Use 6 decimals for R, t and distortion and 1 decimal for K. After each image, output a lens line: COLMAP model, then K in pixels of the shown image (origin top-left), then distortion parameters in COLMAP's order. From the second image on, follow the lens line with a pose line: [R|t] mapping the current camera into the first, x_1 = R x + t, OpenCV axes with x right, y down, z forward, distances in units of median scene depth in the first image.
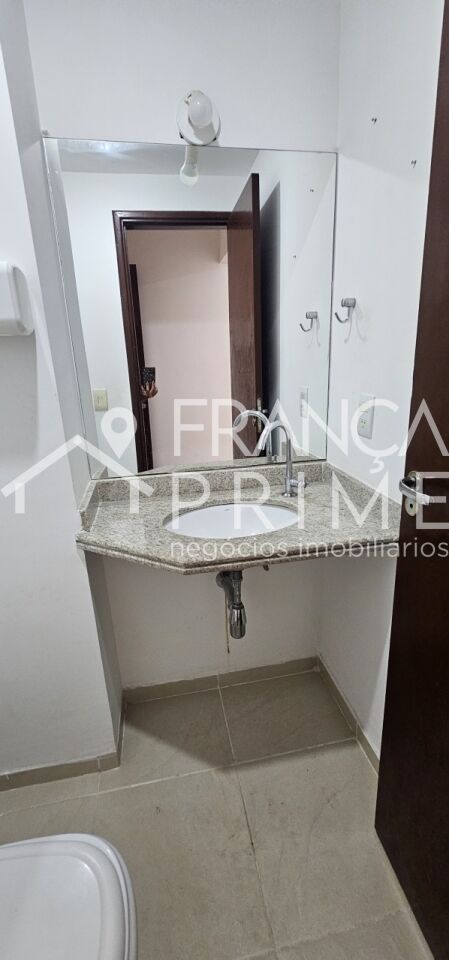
lens RADIAL K [[393.4, 0, 223.0], [0, 393.4, 479.9], [0, 0, 1]] dist [0.006707, 0.000877]
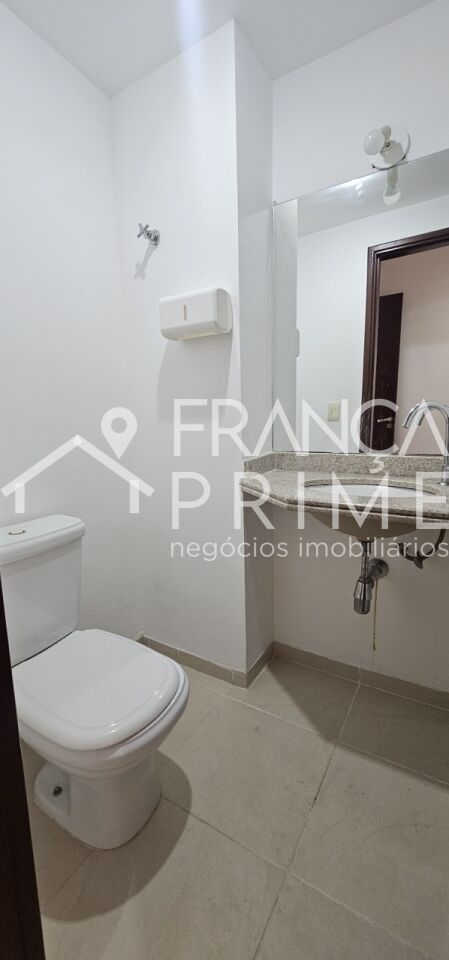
lens RADIAL K [[393.4, 0, 222.8], [0, 393.4, 479.0], [0, 0, 1]] dist [0.006707, 0.000877]
pose [[0.746352, 0.128814, -0.652967, 0.382212], [-0.200044, 0.979144, -0.035493, 0.164312], [0.634776, 0.157112, 0.756555, -0.045068]]
